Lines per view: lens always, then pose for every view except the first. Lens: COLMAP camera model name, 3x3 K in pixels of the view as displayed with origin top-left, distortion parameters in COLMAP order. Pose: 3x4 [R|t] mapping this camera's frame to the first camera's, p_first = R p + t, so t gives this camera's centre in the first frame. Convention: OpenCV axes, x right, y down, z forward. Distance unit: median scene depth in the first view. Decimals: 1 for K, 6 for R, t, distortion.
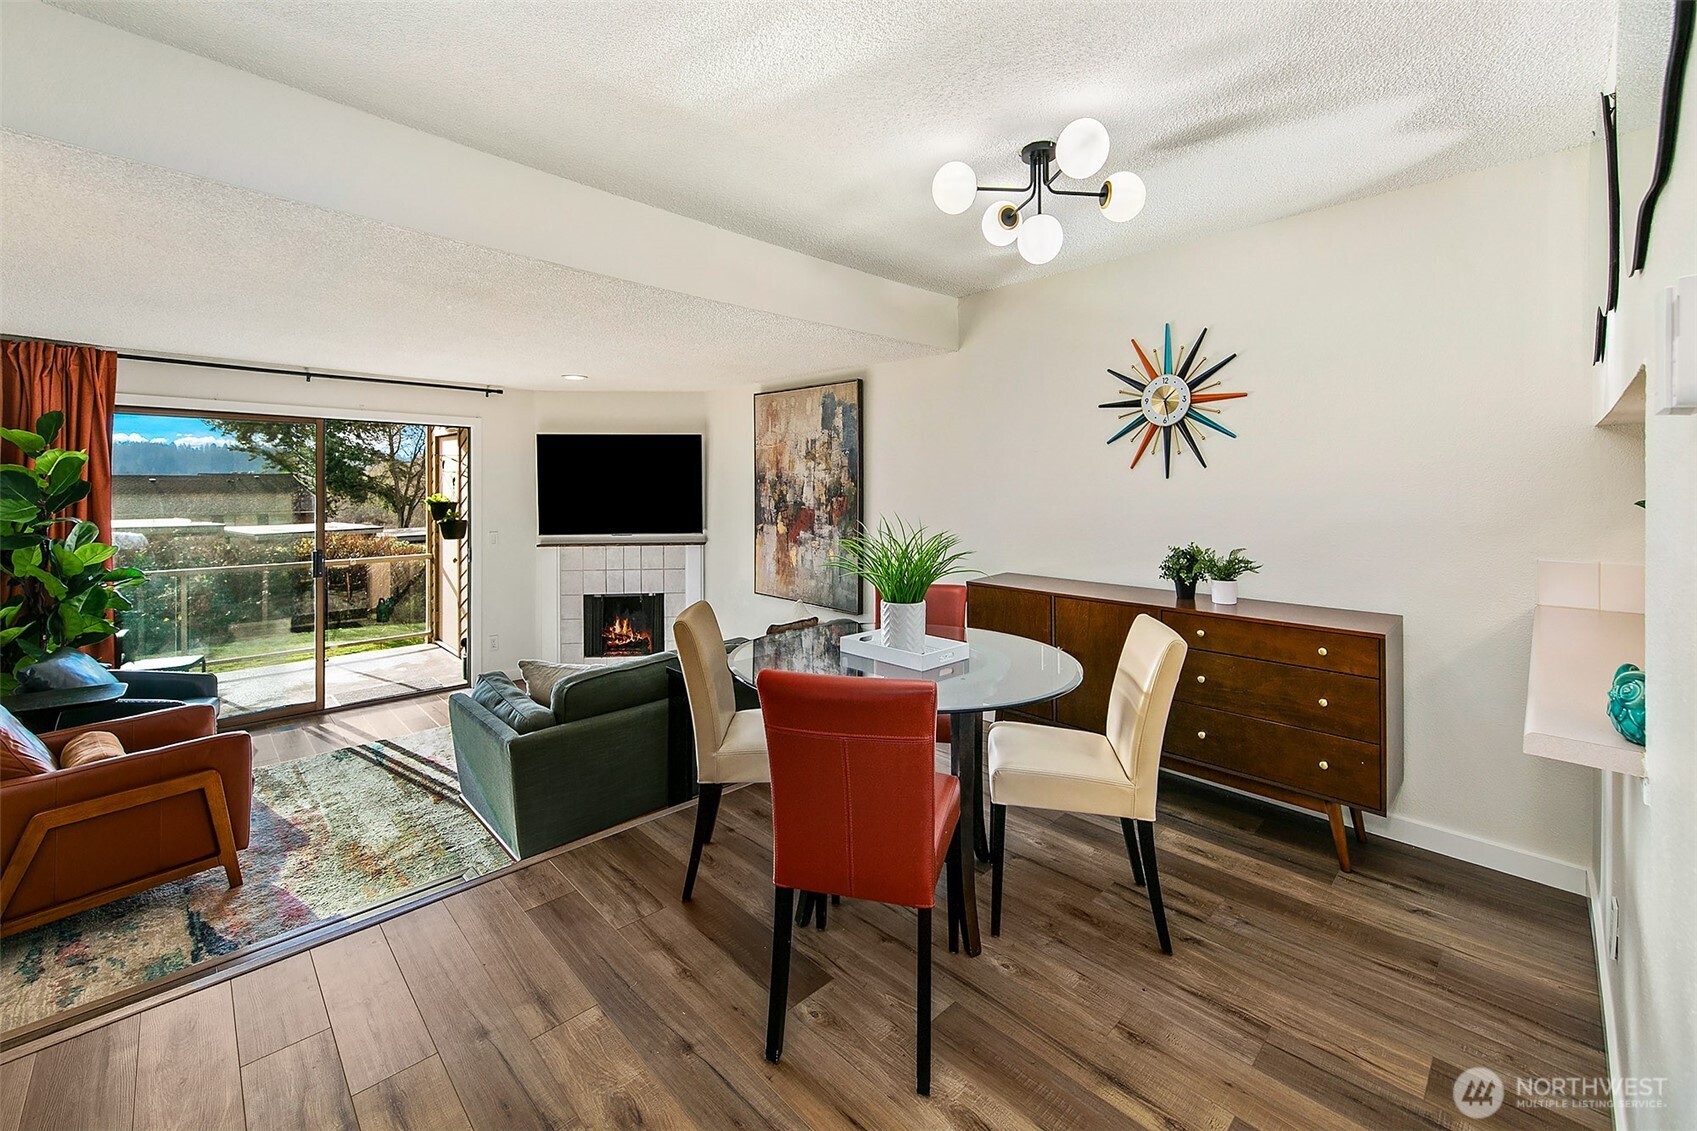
lens RADIAL K [[640.9, 0, 834.6], [0, 640.9, 478.6], [0, 0, 1]] dist [0.013361, -0.000189]
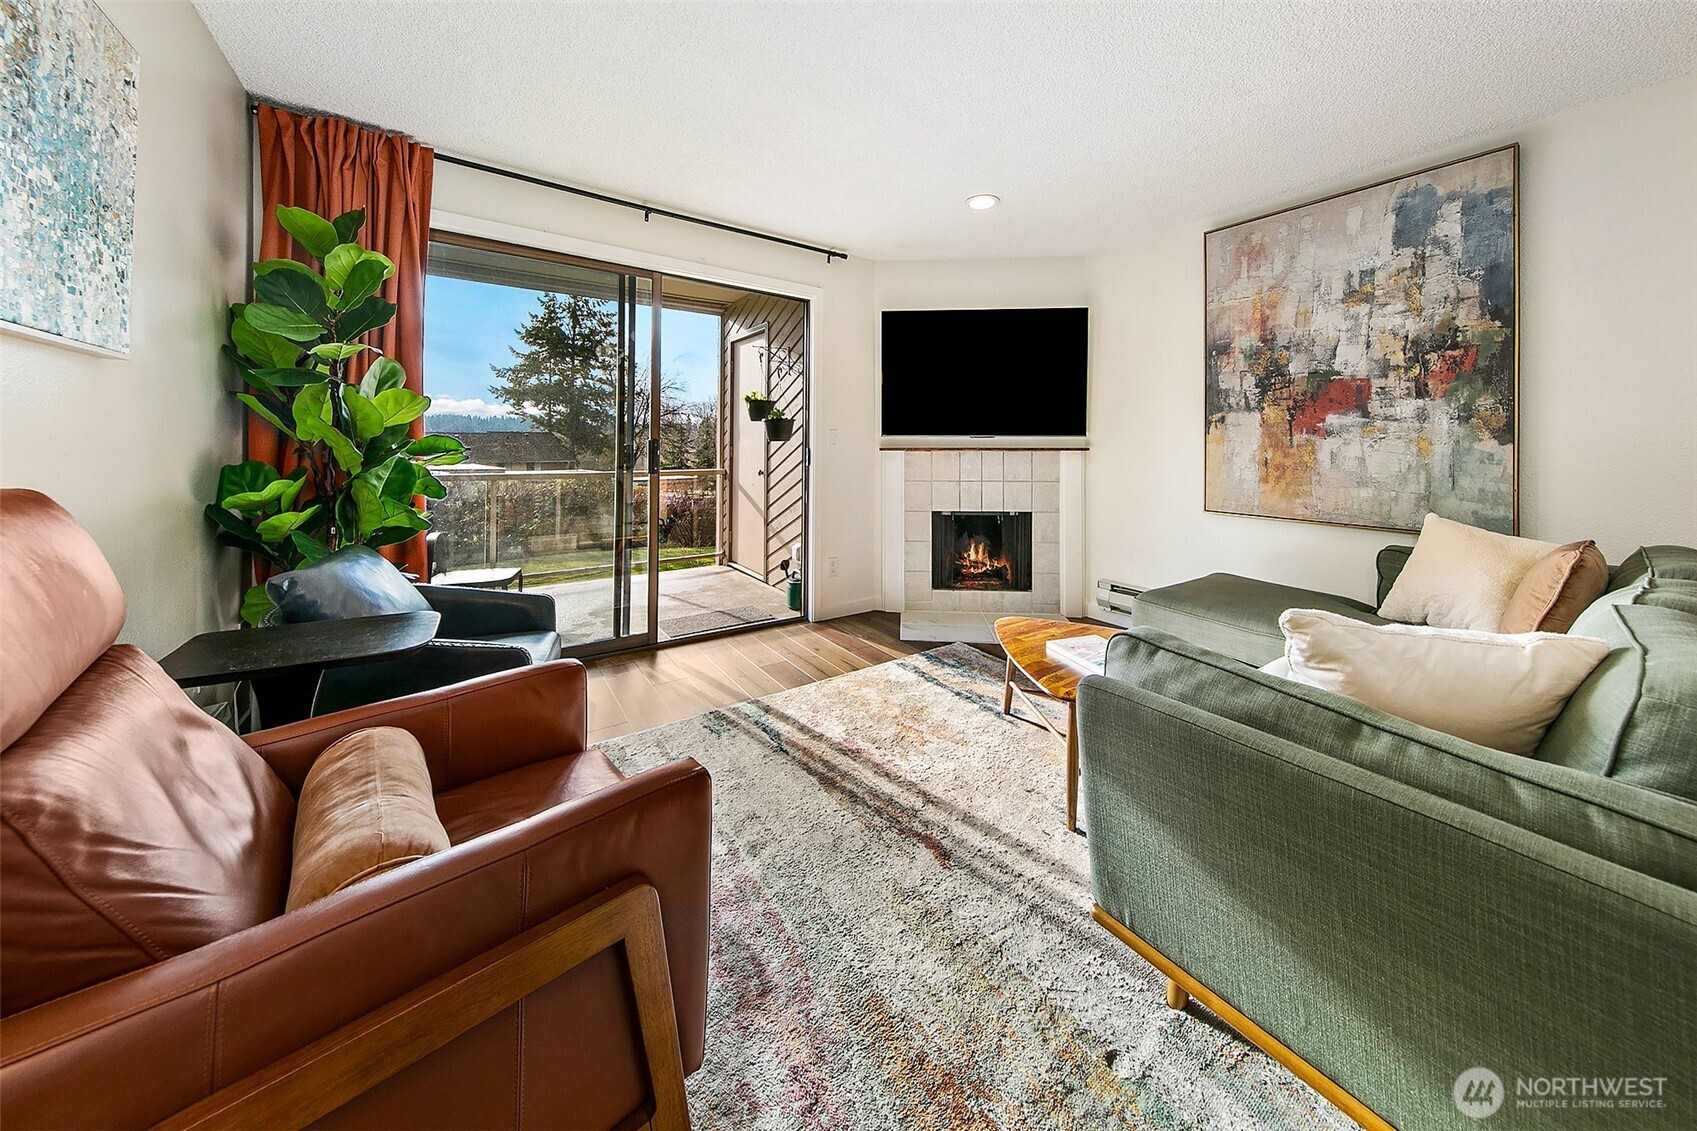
lens RADIAL K [[518.9, 0, 876.2], [0, 518.9, 436.6], [0, 0, 1]] dist [0.010672, -0.001326]
pose [[0.991368, 0.003044, -0.131071, -0.573633], [-0.004945, 0.999887, -0.014179, 0.147486], [0.131013, 0.014705, 0.991272, 0.526186]]
